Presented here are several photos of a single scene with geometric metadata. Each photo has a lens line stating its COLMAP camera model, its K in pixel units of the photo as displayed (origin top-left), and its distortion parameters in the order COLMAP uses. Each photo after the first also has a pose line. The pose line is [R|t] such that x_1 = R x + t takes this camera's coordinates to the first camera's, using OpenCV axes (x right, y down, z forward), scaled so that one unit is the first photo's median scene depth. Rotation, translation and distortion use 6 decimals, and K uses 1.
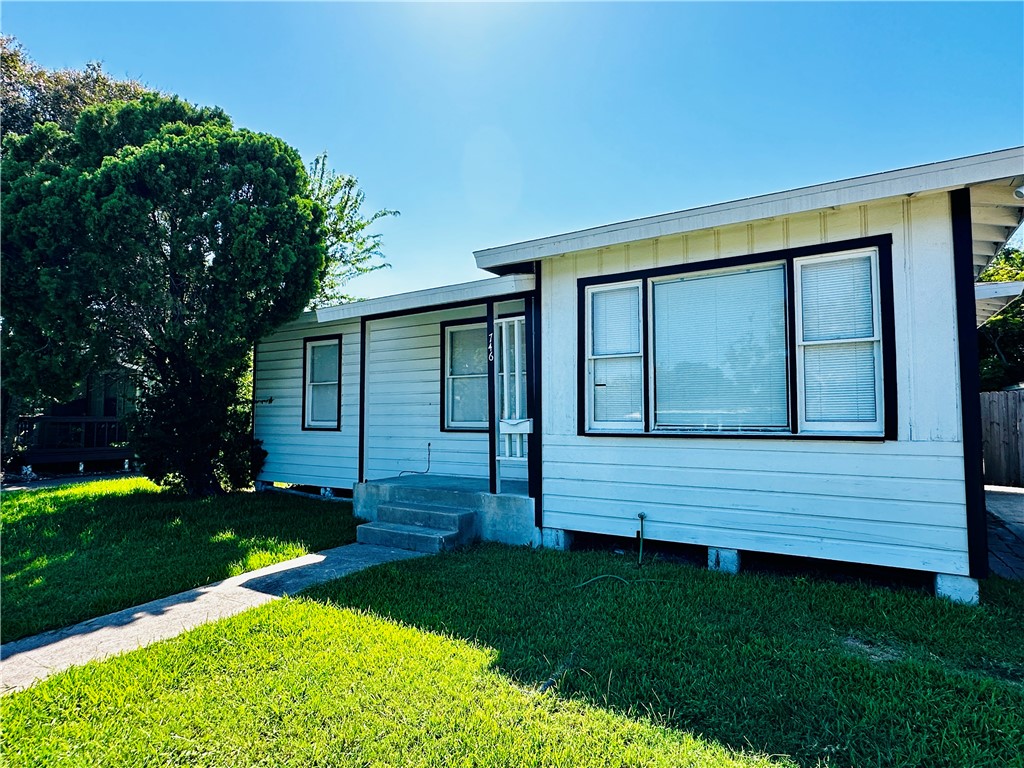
lens RADIAL K [[571.1, 0, 512.0], [0, 571.1, 384.0], [0, 0, 1]] dist [-0.000502, -0.000784]
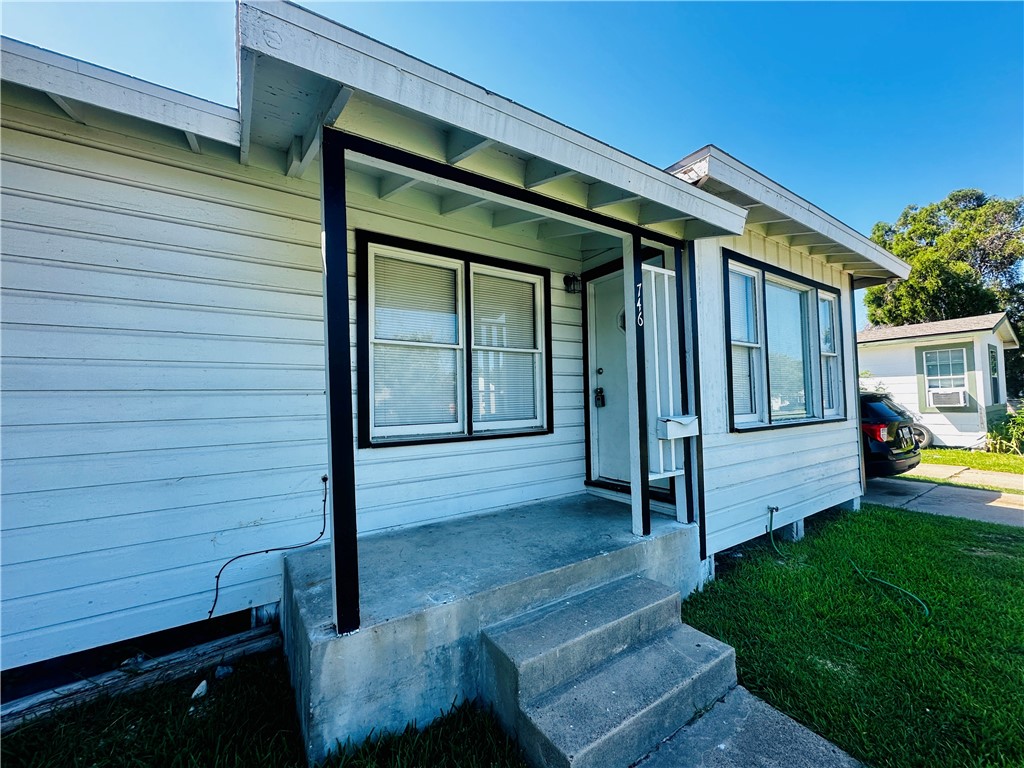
lens RADIAL K [[415.9, 0, 528.5], [0, 415.9, 382.5], [0, 0, 1]] dist [-0.002653, -0.000383]
pose [[0.398390, 0.035472, 0.916530, -0.535381], [-0.036995, 0.999060, -0.022586, 0.038962], [-0.916470, -0.024909, 0.399328, 0.978929]]
